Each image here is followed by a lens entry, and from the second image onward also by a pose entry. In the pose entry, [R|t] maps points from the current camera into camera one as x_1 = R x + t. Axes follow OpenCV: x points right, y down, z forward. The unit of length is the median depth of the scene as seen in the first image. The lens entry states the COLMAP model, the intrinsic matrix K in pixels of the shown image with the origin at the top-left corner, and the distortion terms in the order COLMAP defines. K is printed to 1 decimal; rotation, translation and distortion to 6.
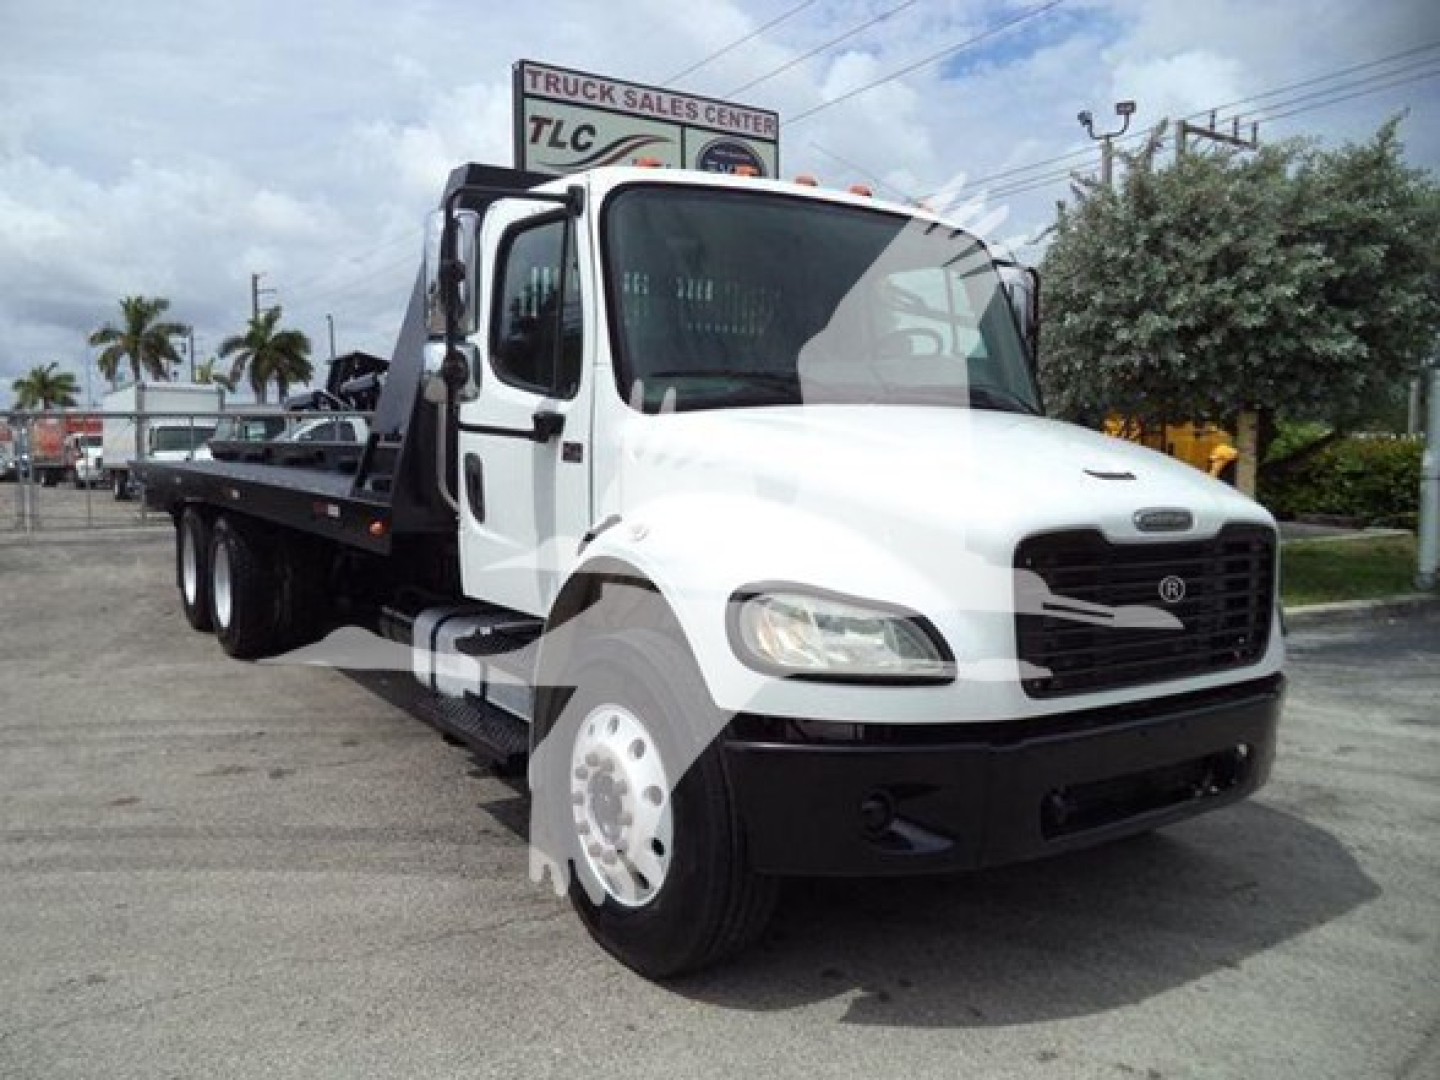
lens RADIAL K [[1118.9, 0, 874.7], [0, 1118.9, 537.7], [0, 0, 1]] dist [-0.031516, -0.002845]
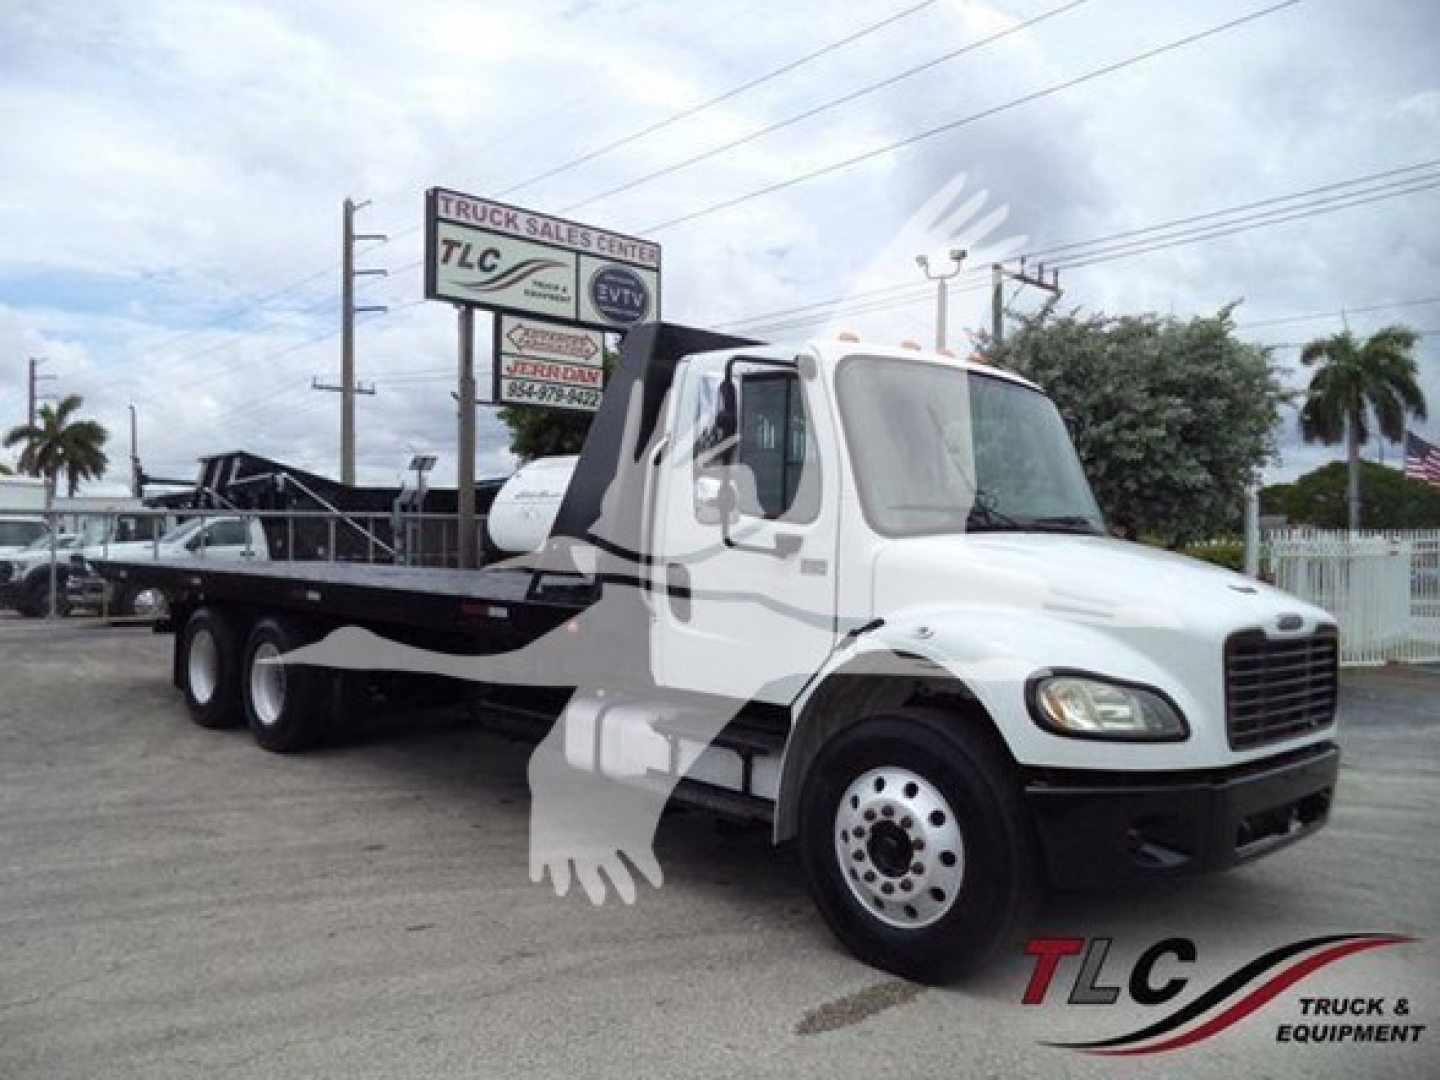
lens RADIAL K [[1141.8, 0, 819.8], [0, 1141.8, 565.9], [0, 0, 1]] dist [-0.050330, -0.003691]
pose [[0.981655, 0.004128, 0.190620, -0.158334], [0.007462, 0.998168, -0.060047, 0.003398], [-0.190519, 0.060368, 0.979826, -0.117635]]
